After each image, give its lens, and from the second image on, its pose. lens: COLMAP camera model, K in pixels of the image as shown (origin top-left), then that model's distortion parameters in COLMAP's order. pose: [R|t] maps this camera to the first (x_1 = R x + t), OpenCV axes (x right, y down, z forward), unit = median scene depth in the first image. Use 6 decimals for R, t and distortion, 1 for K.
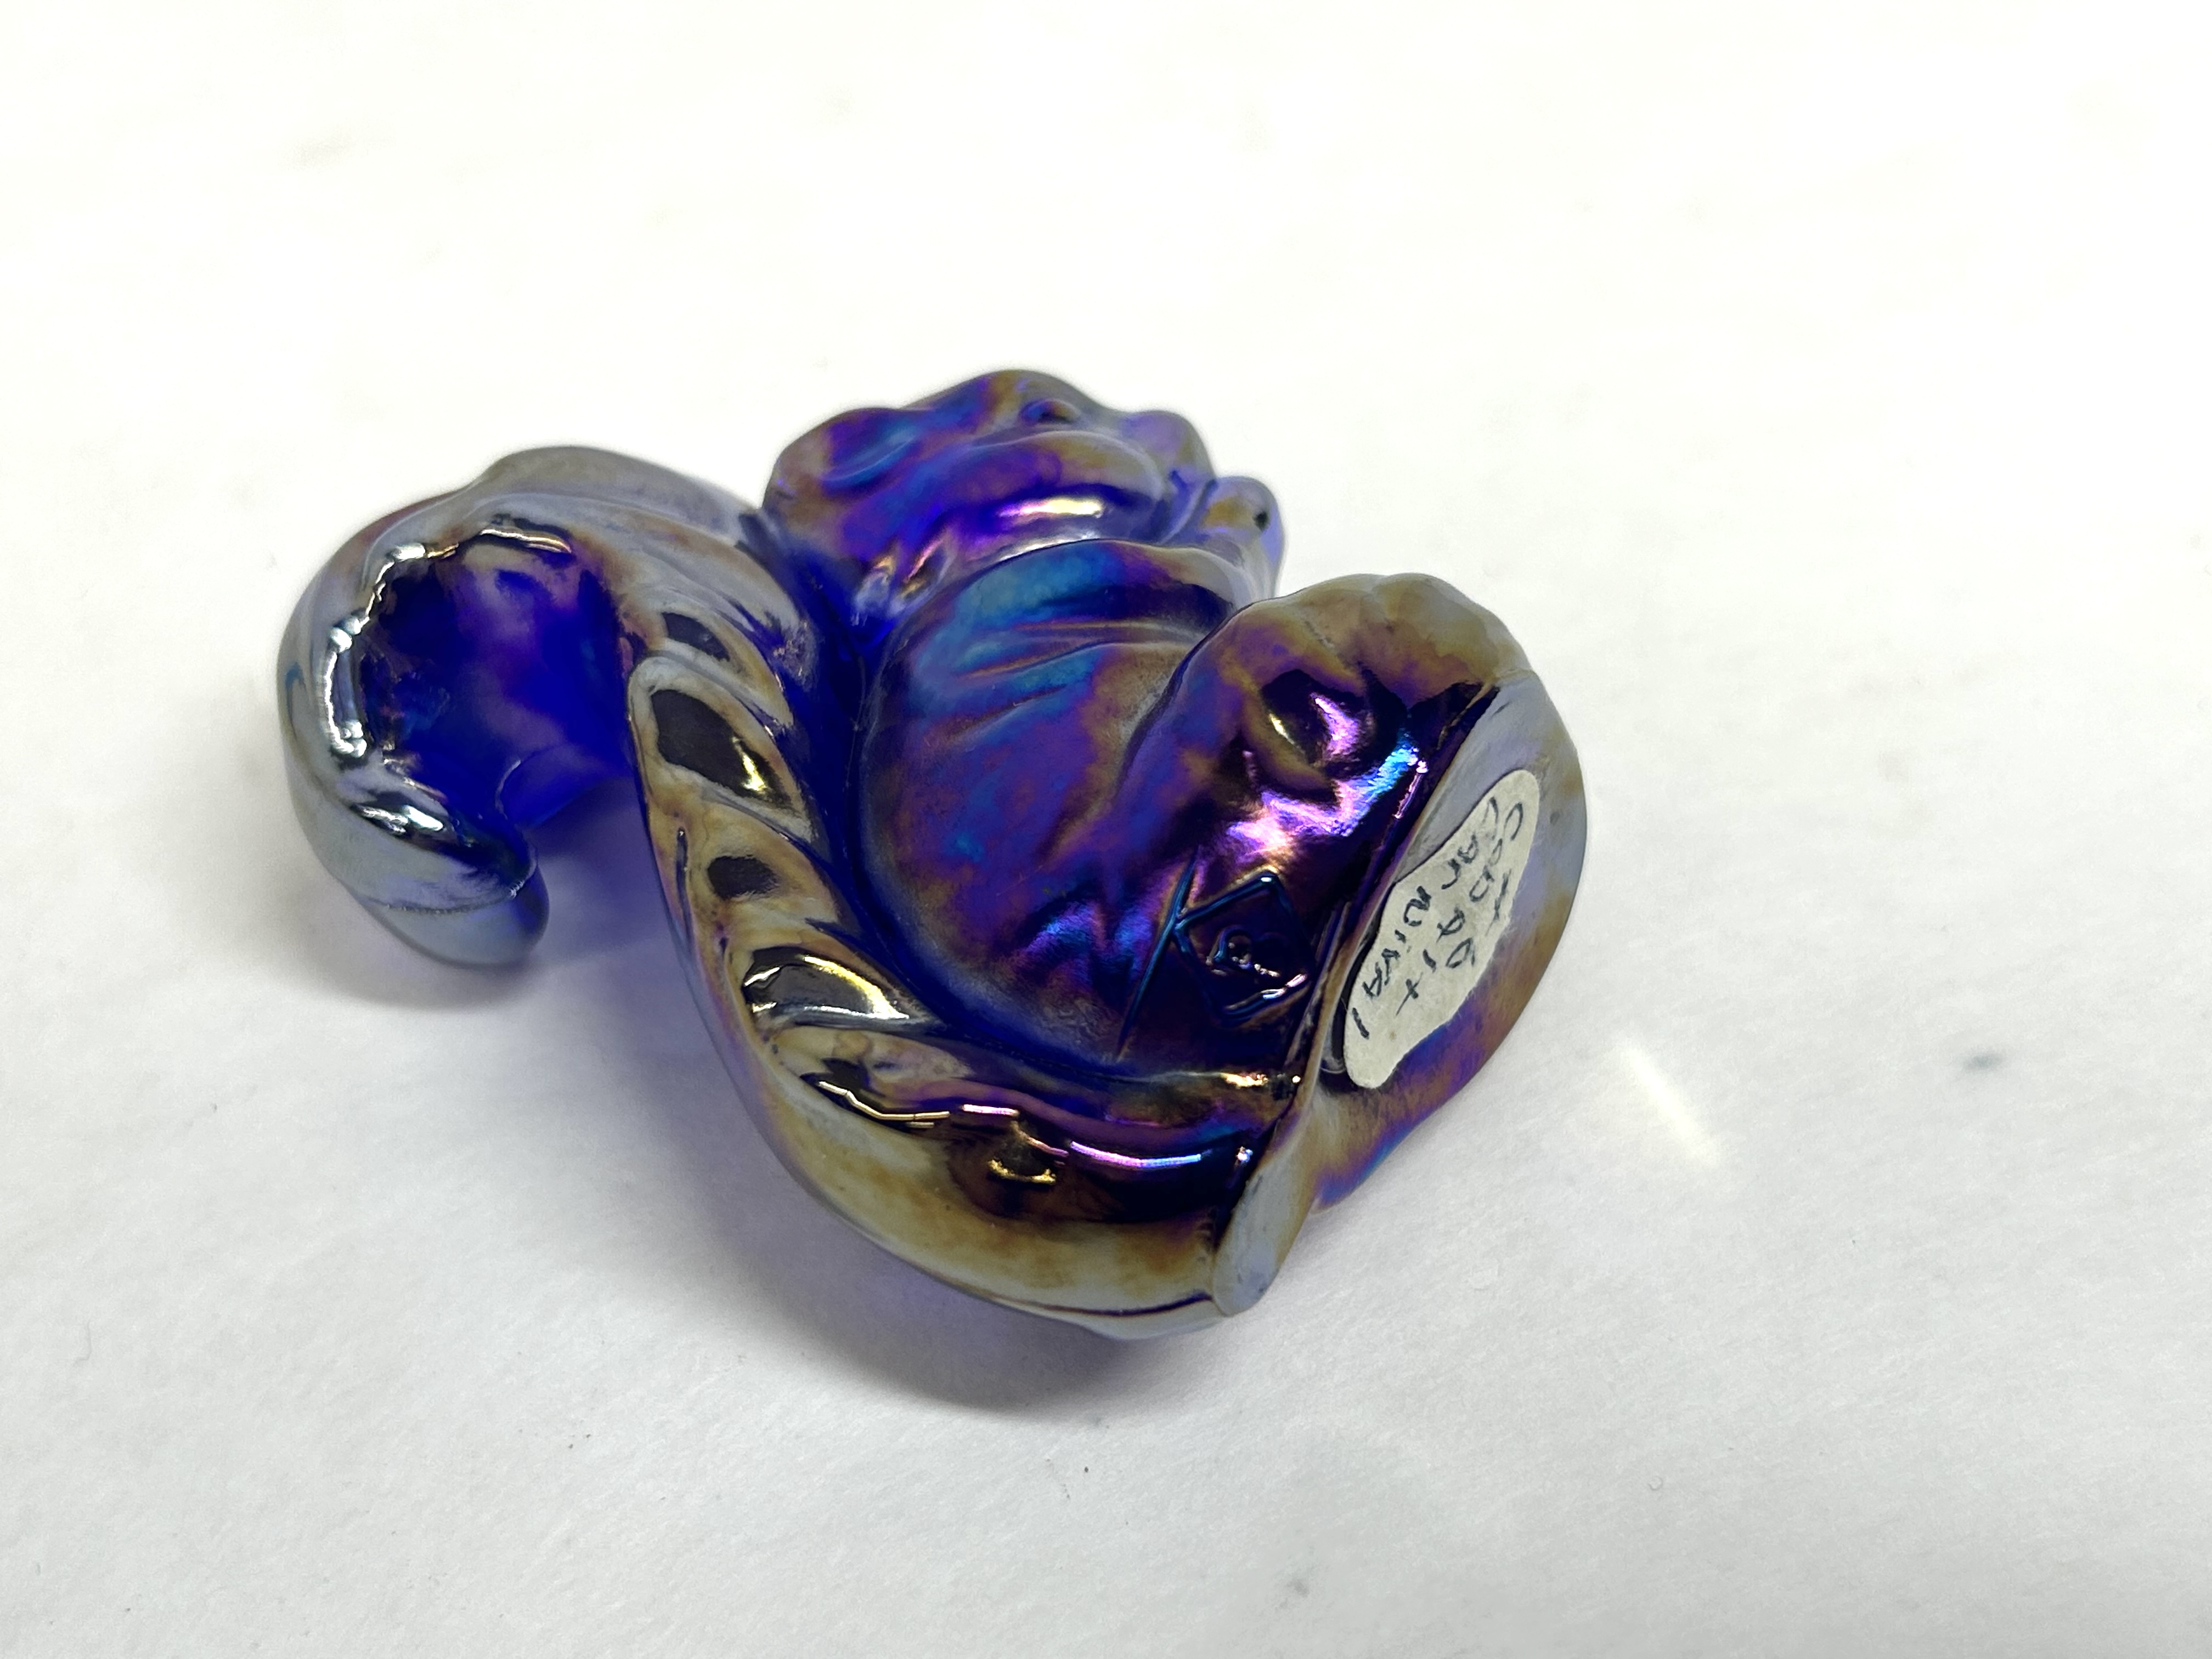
lens RADIAL K [[3057.0, 0, 1106.0], [0, 3057.0, 829.5], [0, 0, 1]] dist [0.243480, 0.000699]
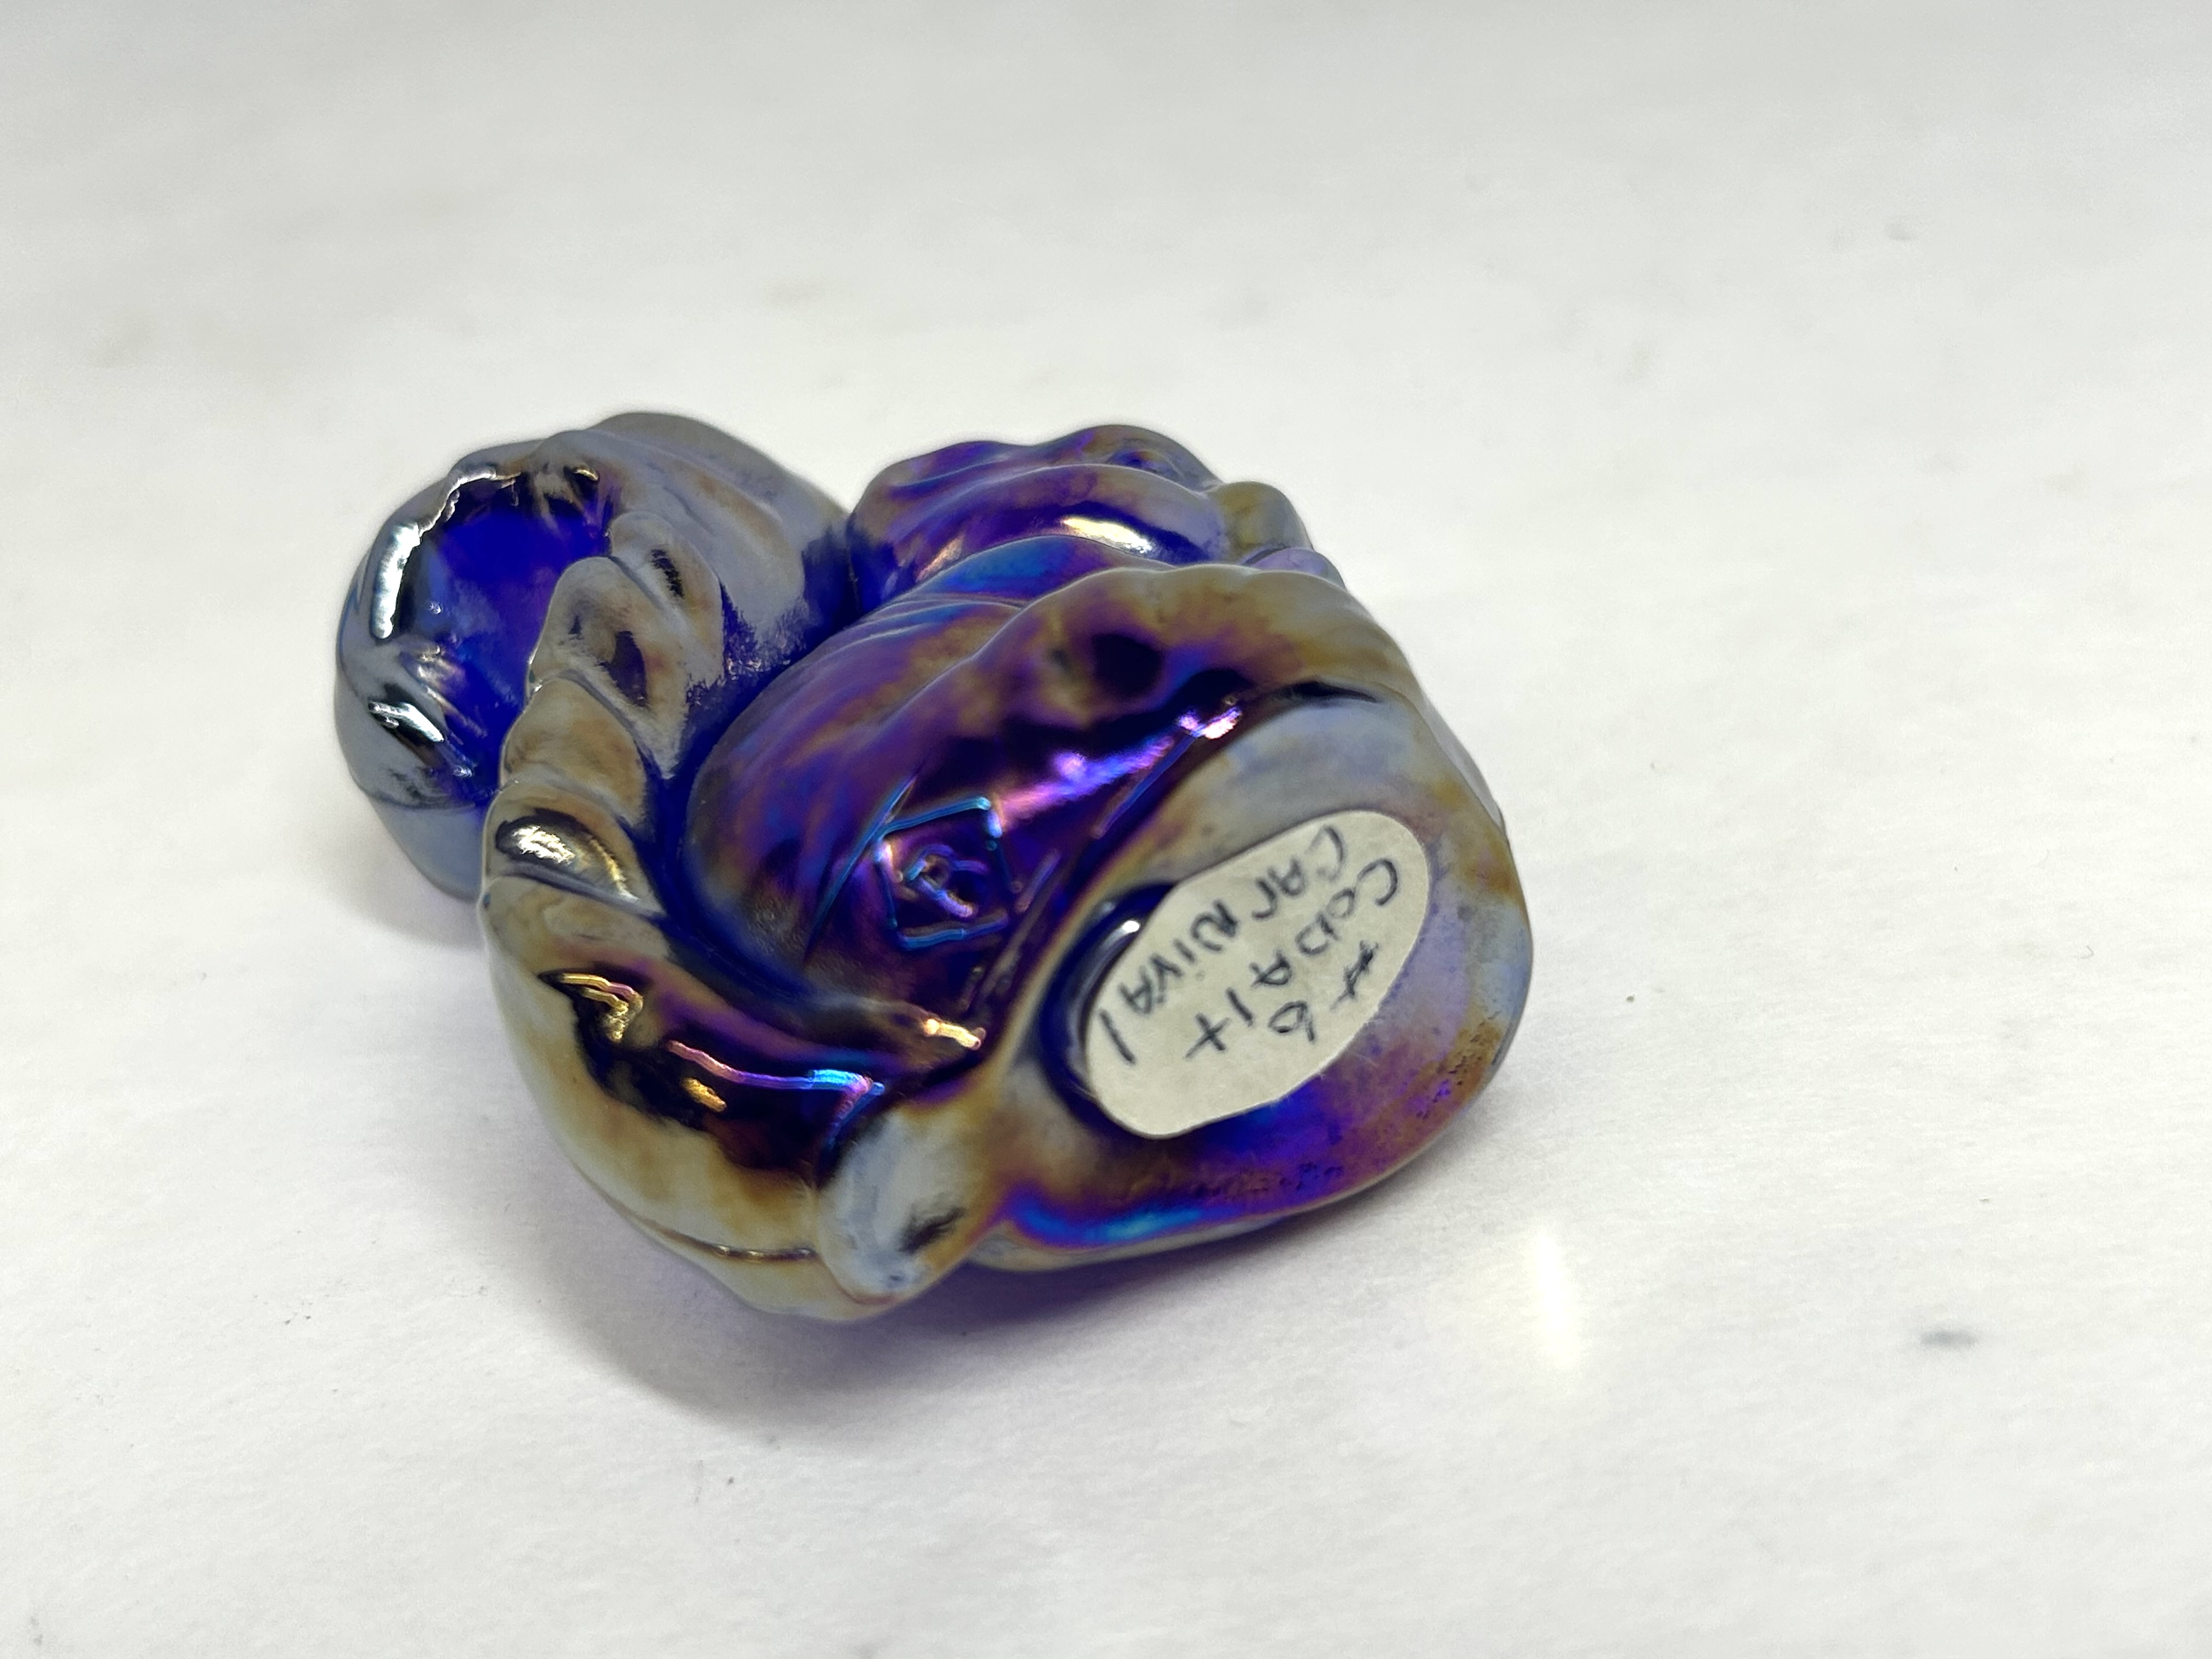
lens RADIAL K [[3057.0, 0, 1106.0], [0, 3057.0, 829.5], [0, 0, 1]] dist [0.243480, 0.000699]
pose [[0.899313, 0.171367, -0.402331, 0.411255], [-0.262969, 0.947011, -0.184437, 0.164755], [0.349406, 0.271667, 0.896723, 0.190687]]
